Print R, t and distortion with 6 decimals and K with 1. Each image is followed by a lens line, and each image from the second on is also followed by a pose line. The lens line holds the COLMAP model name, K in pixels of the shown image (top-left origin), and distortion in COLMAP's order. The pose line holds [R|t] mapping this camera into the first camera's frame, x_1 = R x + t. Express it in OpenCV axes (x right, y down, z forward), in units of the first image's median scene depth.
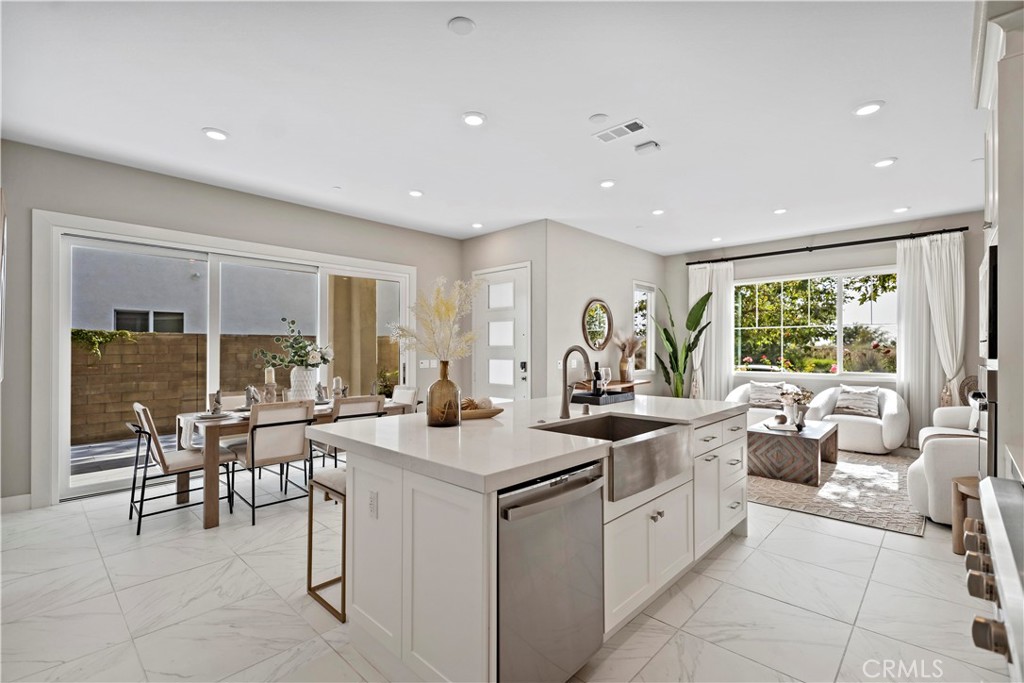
lens RADIAL K [[464.6, 0, 509.4], [0, 464.6, 343.9], [0, 0, 1]] dist [0.003148, -0.001052]
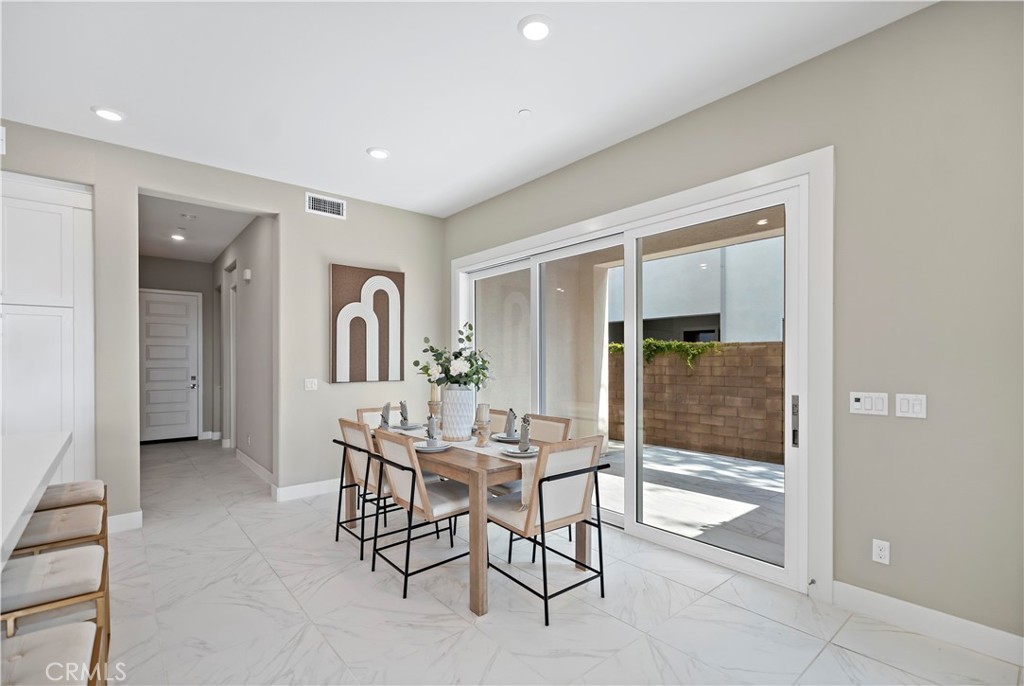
lens RADIAL K [[464.6, 0, 520.6], [0, 464.6, 362.1], [0, 0, 1]] dist [0.003148, -0.001052]
pose [[-0.093966, 0.003466, -0.995569, 0.225586], [0.010364, 0.999943, 0.002503, 0.008550], [0.995521, -0.010083, -0.093997, 0.860071]]
